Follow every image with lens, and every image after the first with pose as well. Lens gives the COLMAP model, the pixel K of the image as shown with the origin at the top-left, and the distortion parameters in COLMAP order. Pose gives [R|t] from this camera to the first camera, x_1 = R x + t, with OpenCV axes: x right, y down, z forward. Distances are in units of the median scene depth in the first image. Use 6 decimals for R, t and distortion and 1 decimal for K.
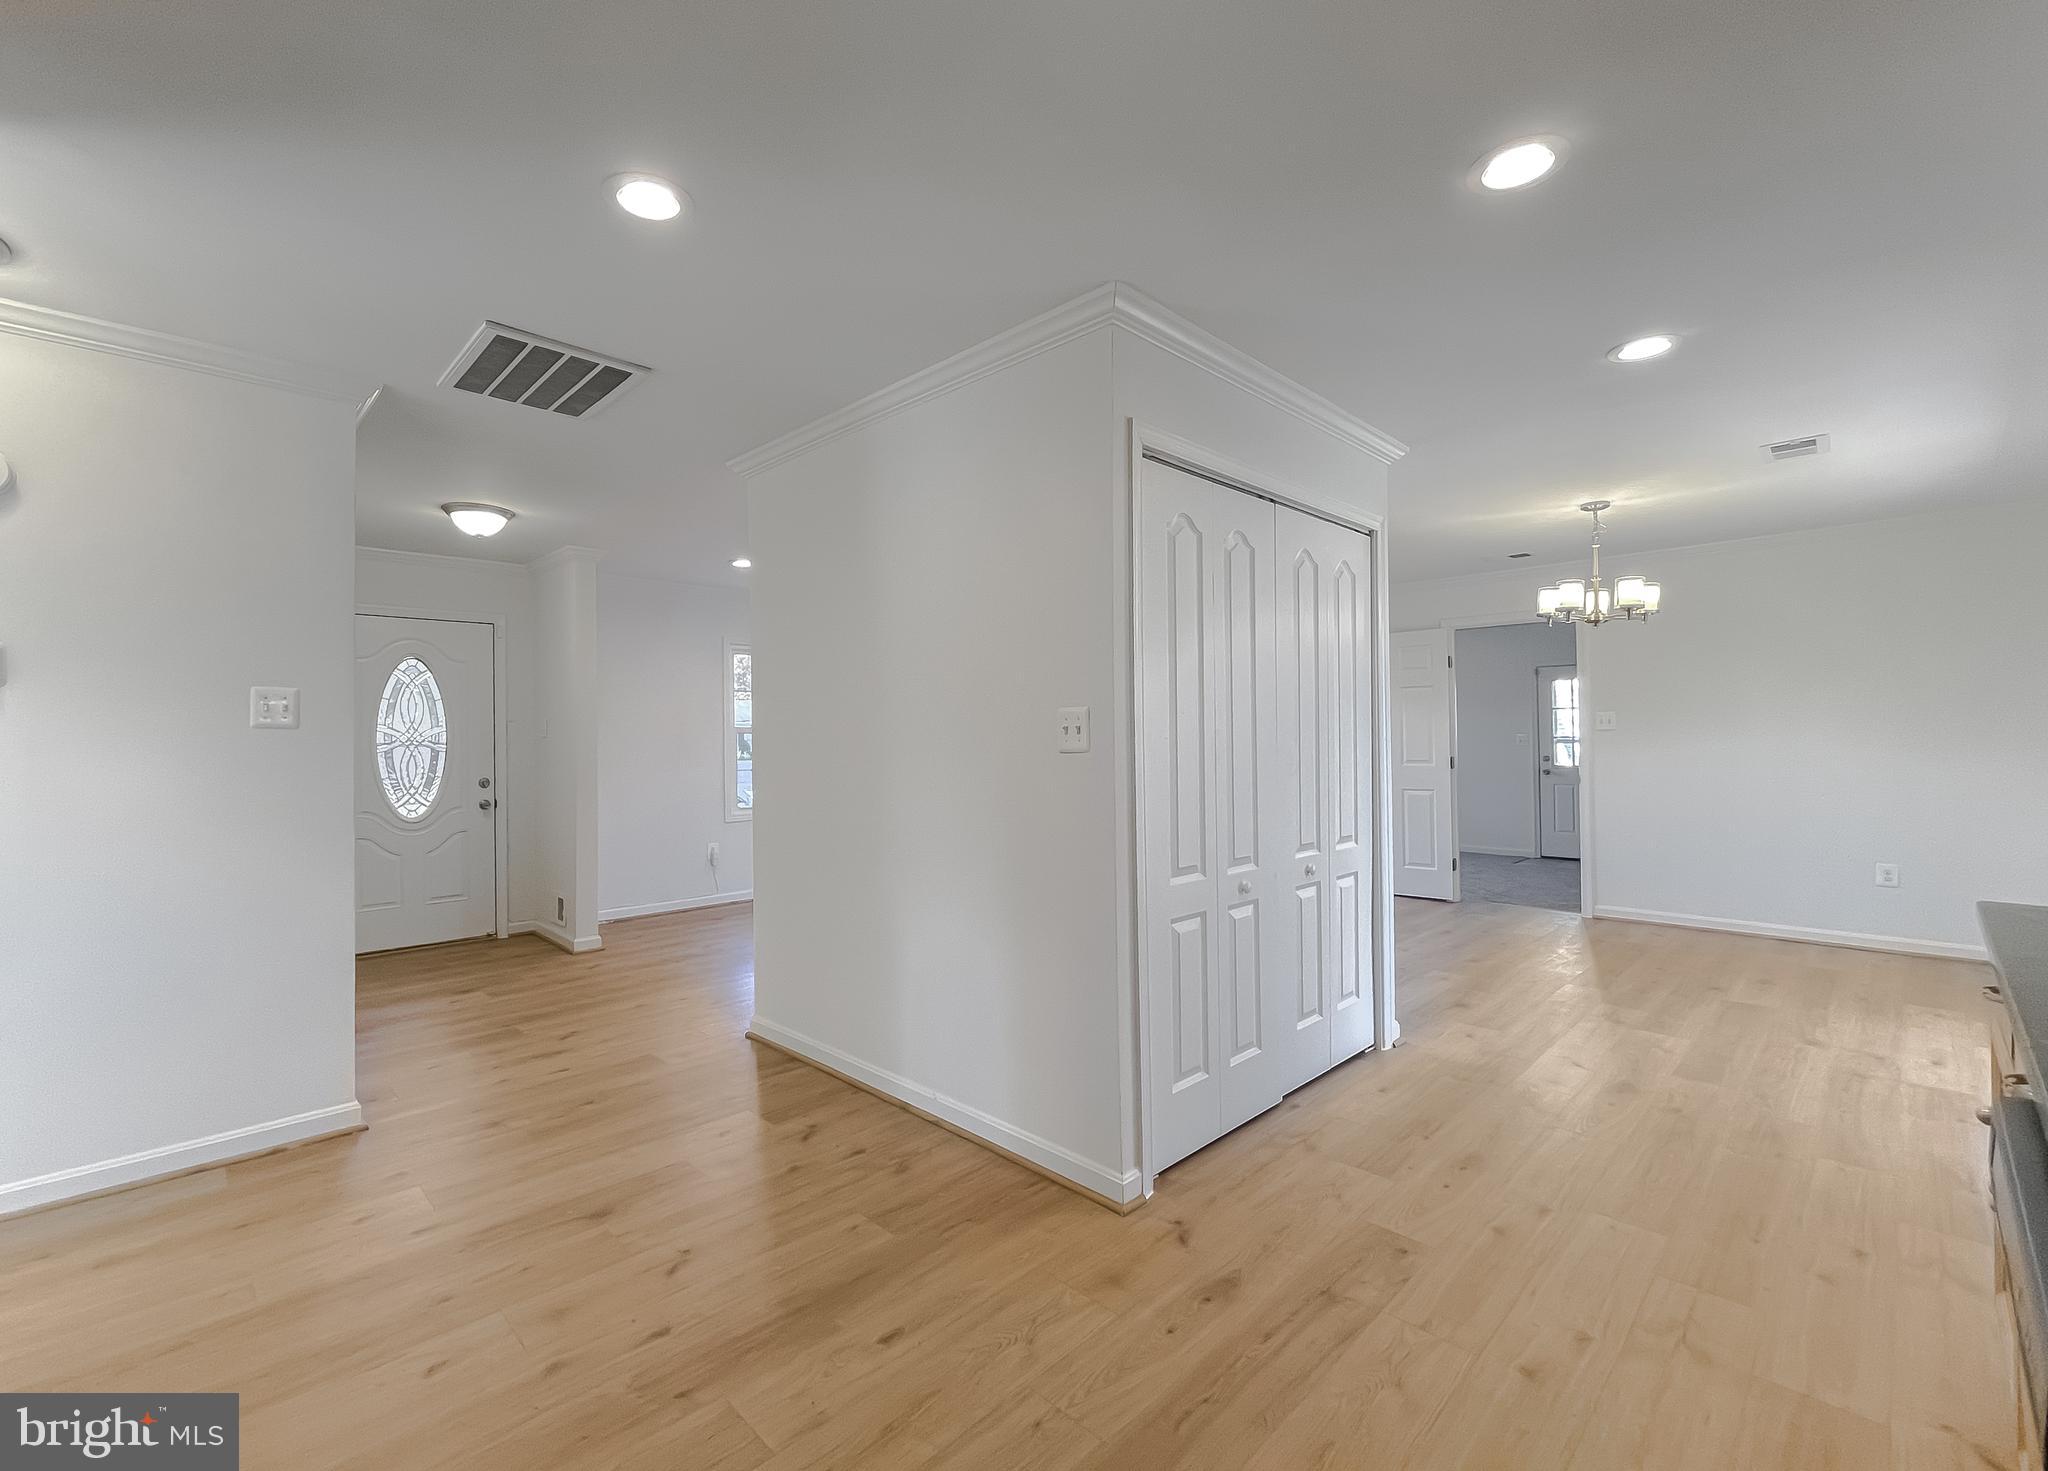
lens RADIAL K [[866.2, 0, 986.1], [0, 866.2, 745.8], [0, 0, 1]] dist [-0.000954, -0.001010]
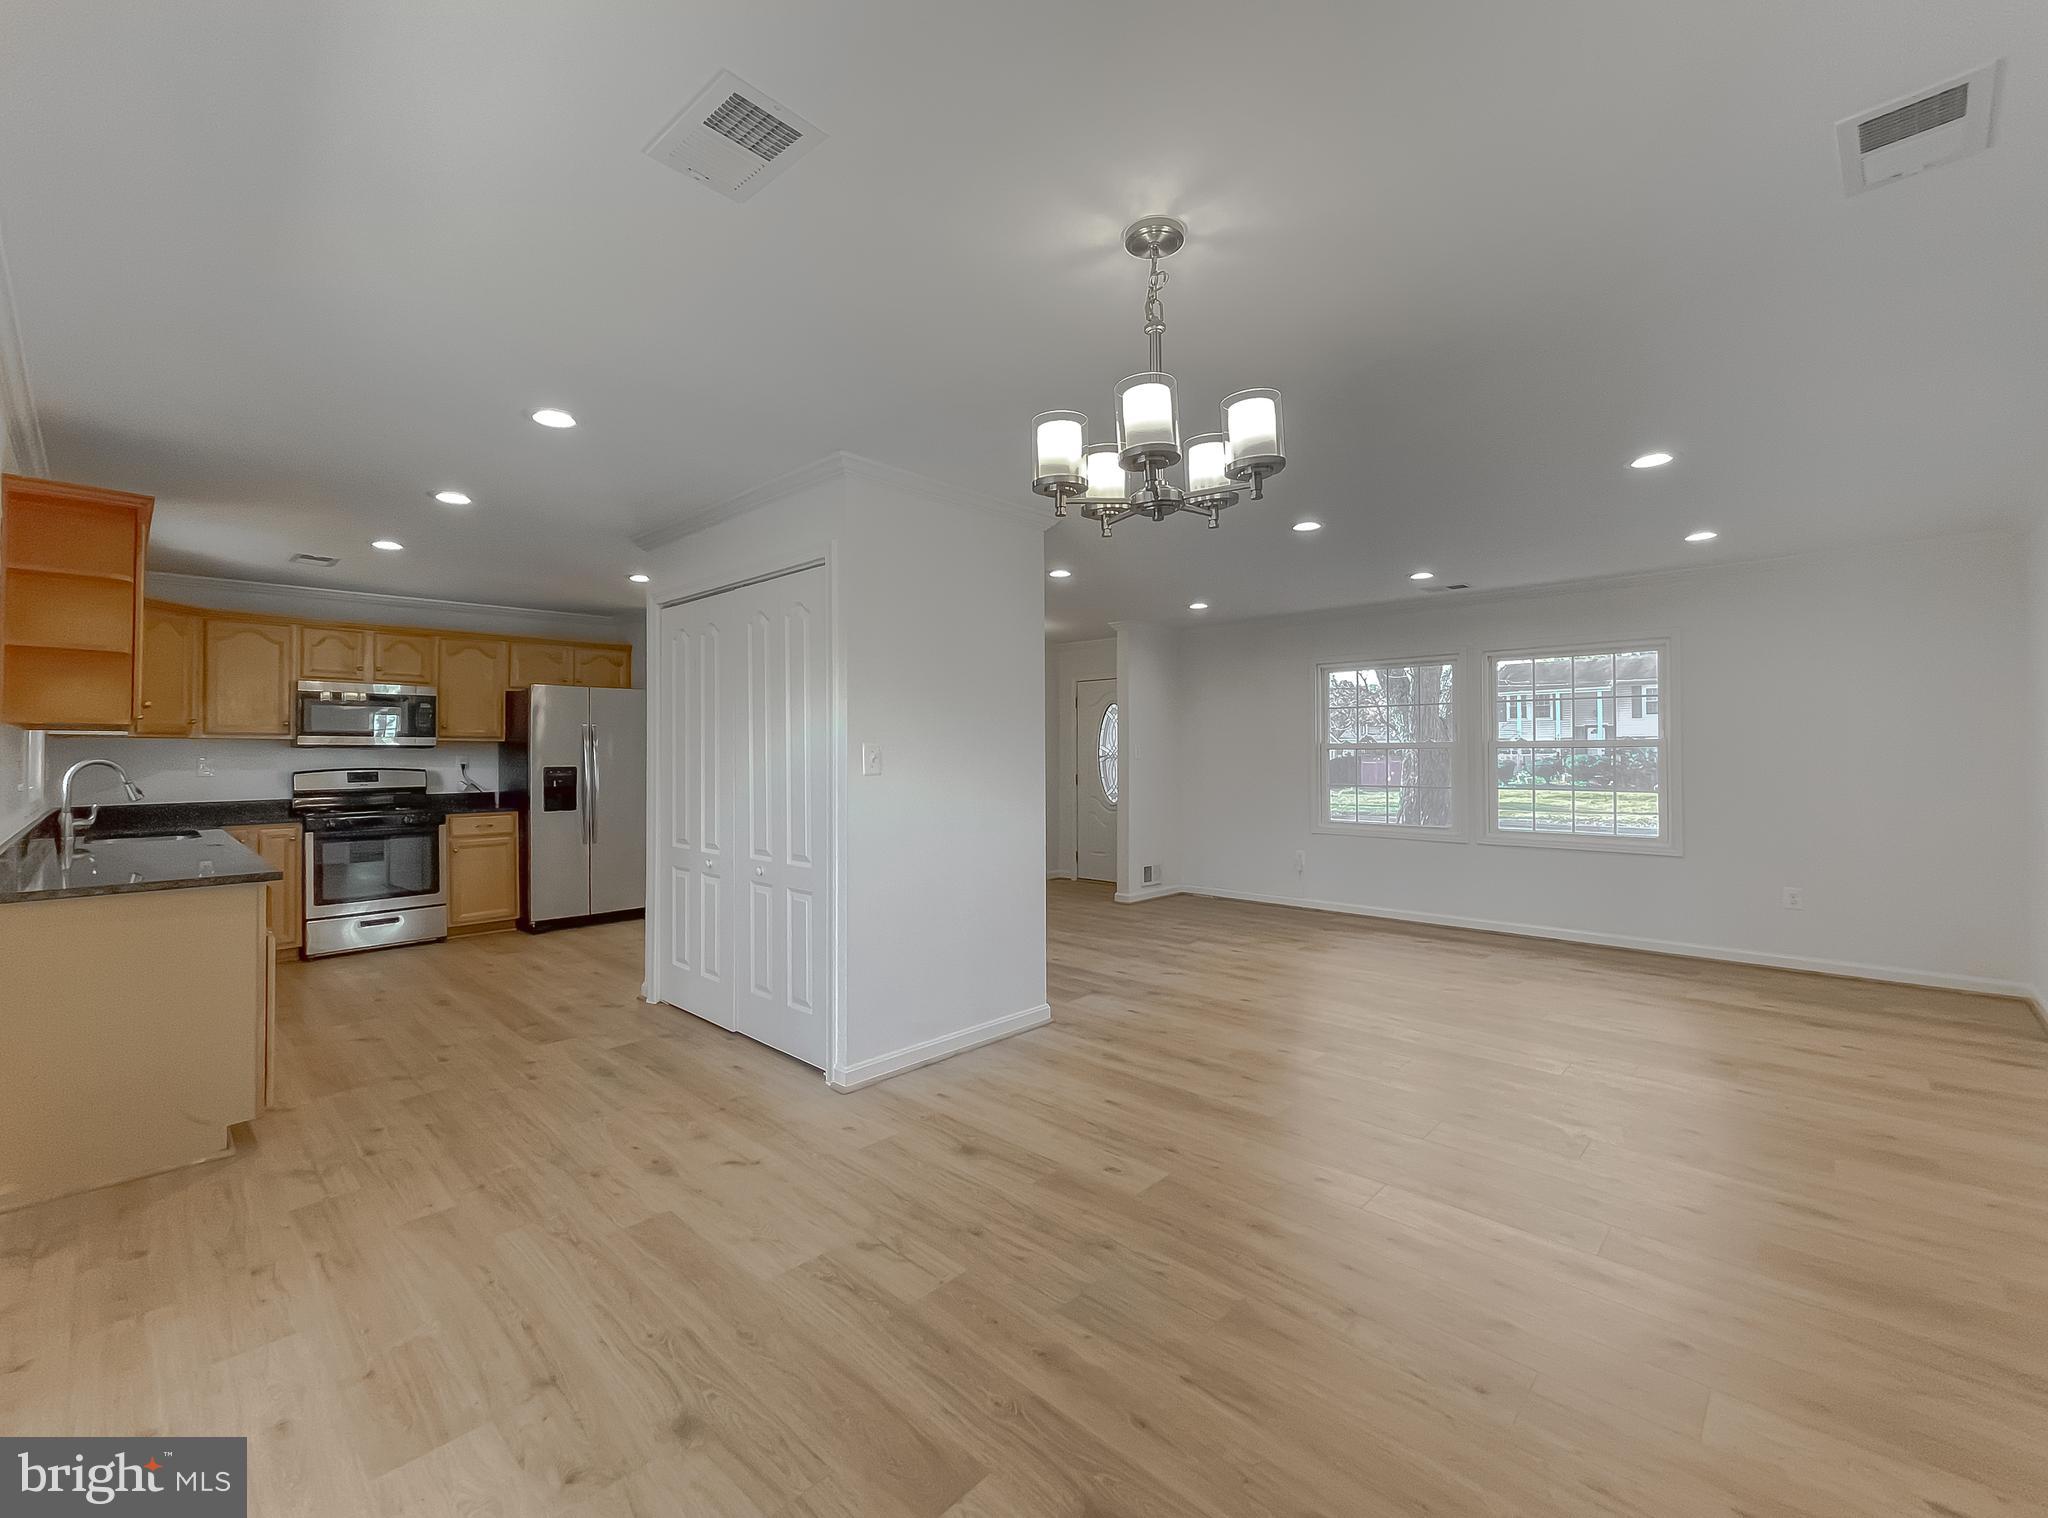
lens RADIAL K [[856.4, 0, 1023.1], [0, 856.4, 751.9], [0, 0, 1]] dist [-0.008188, 0.002951]
pose [[0.062765, 0.008047, -0.997996, 1.309379], [-0.005589, 0.999955, 0.007711, -0.031017], [0.998013, 0.005094, 0.062808, 1.053670]]
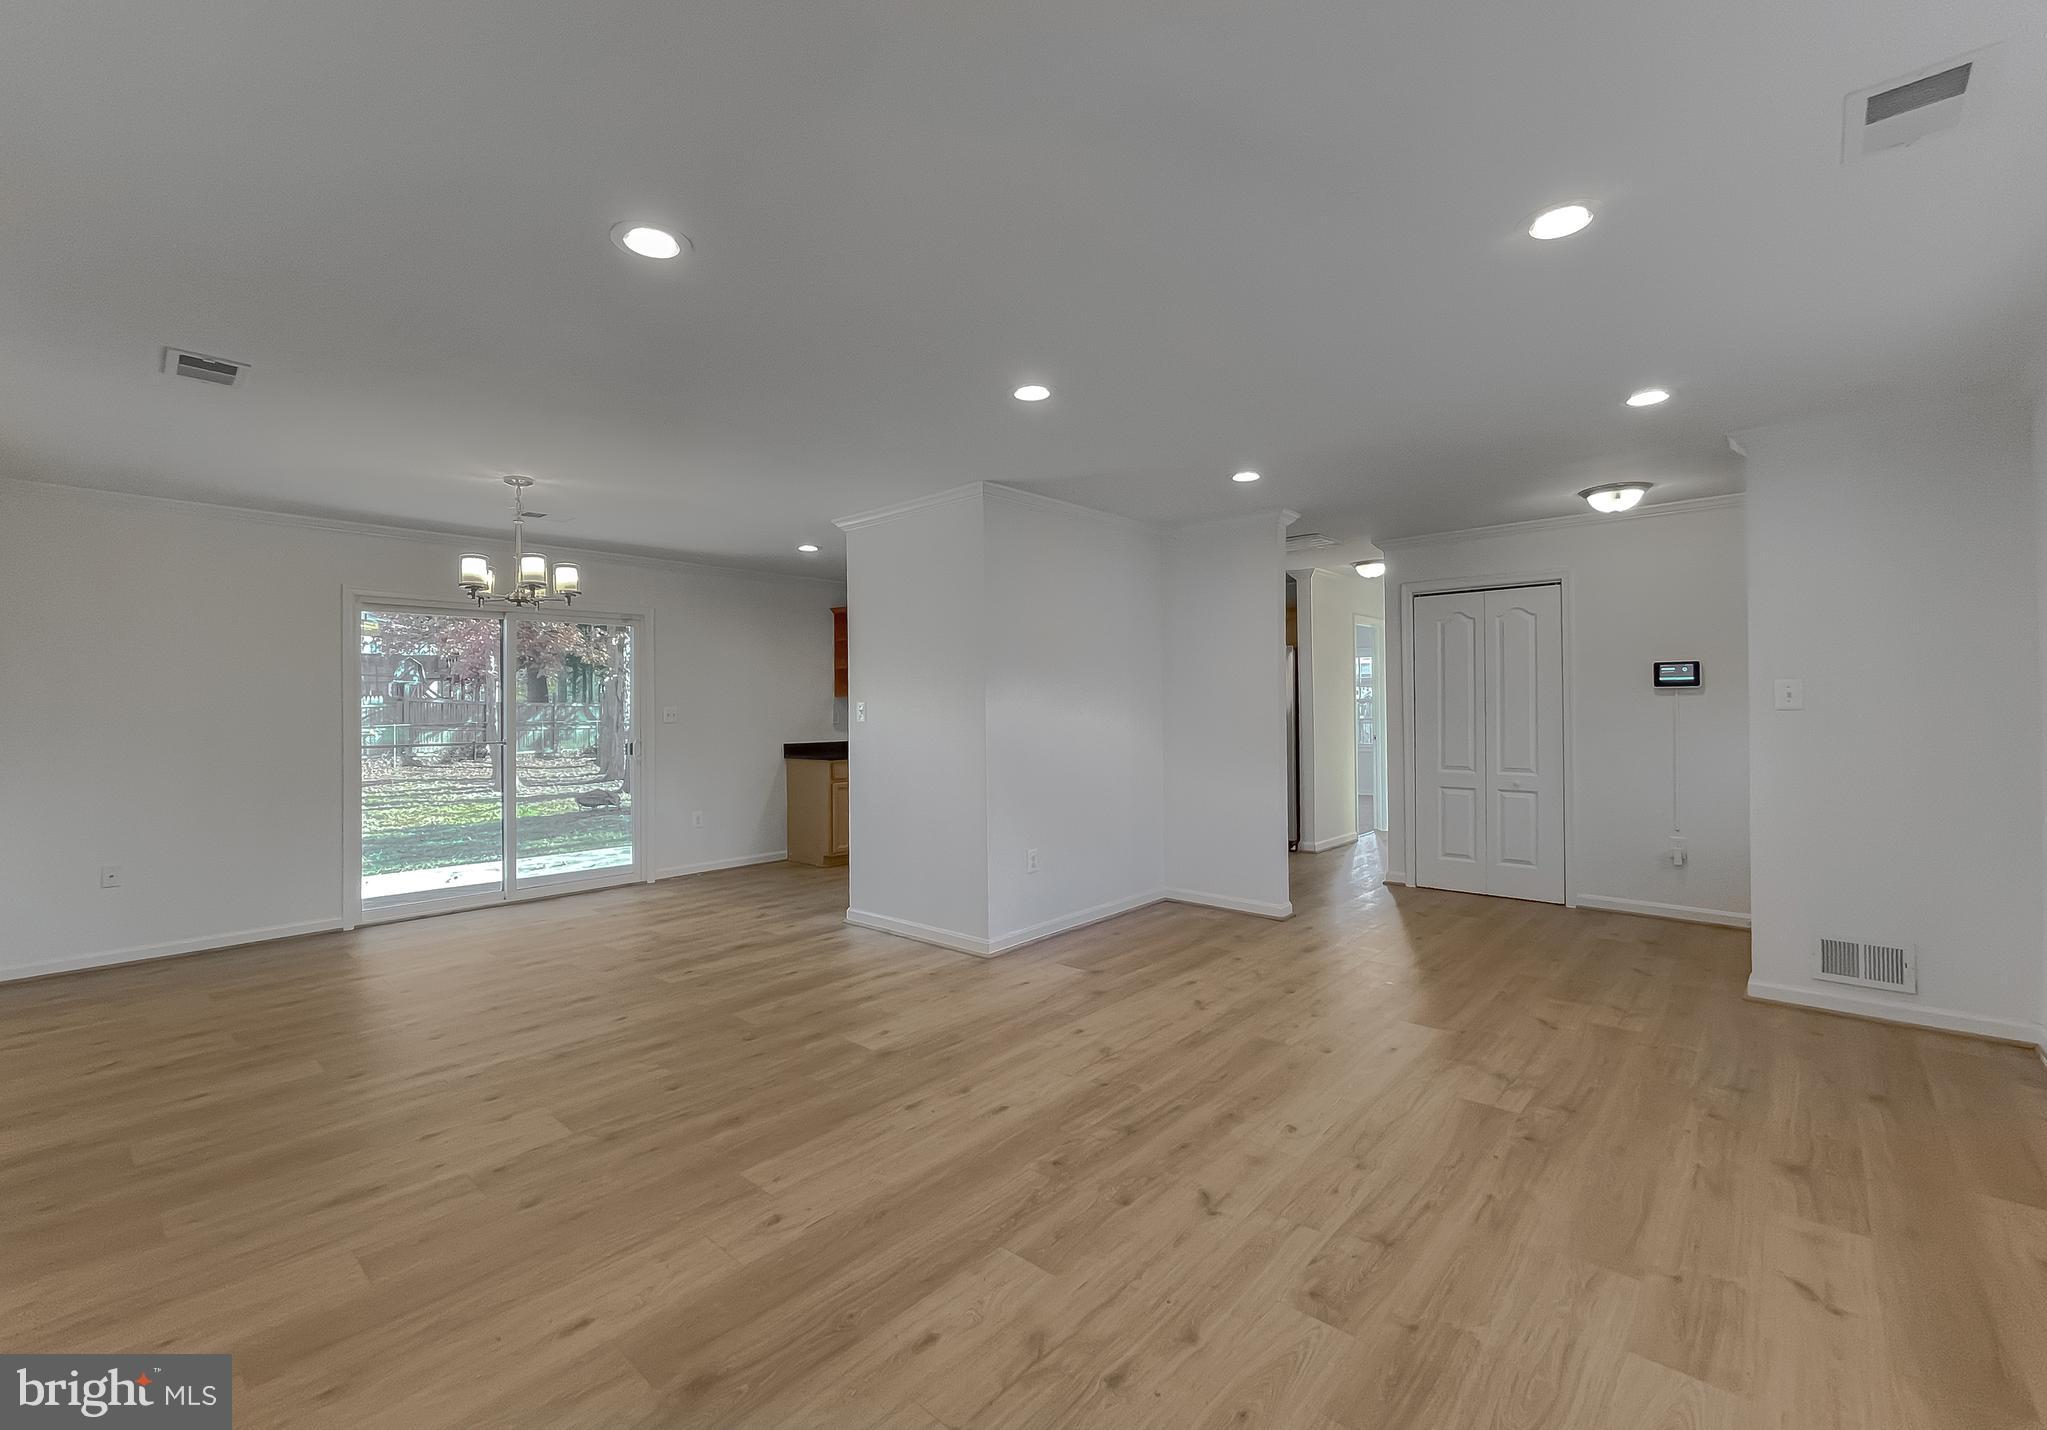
lens RADIAL K [[875.8, 0, 1014.4], [0, 875.8, 697.4], [0, 0, 1]] dist [-0.001898, -0.000979]
pose [[-0.995588, 0.019732, -0.091737, 0.293999], [0.020094, 0.999794, -0.003027, -0.027995], [0.091658, -0.004857, -0.995779, 2.343926]]
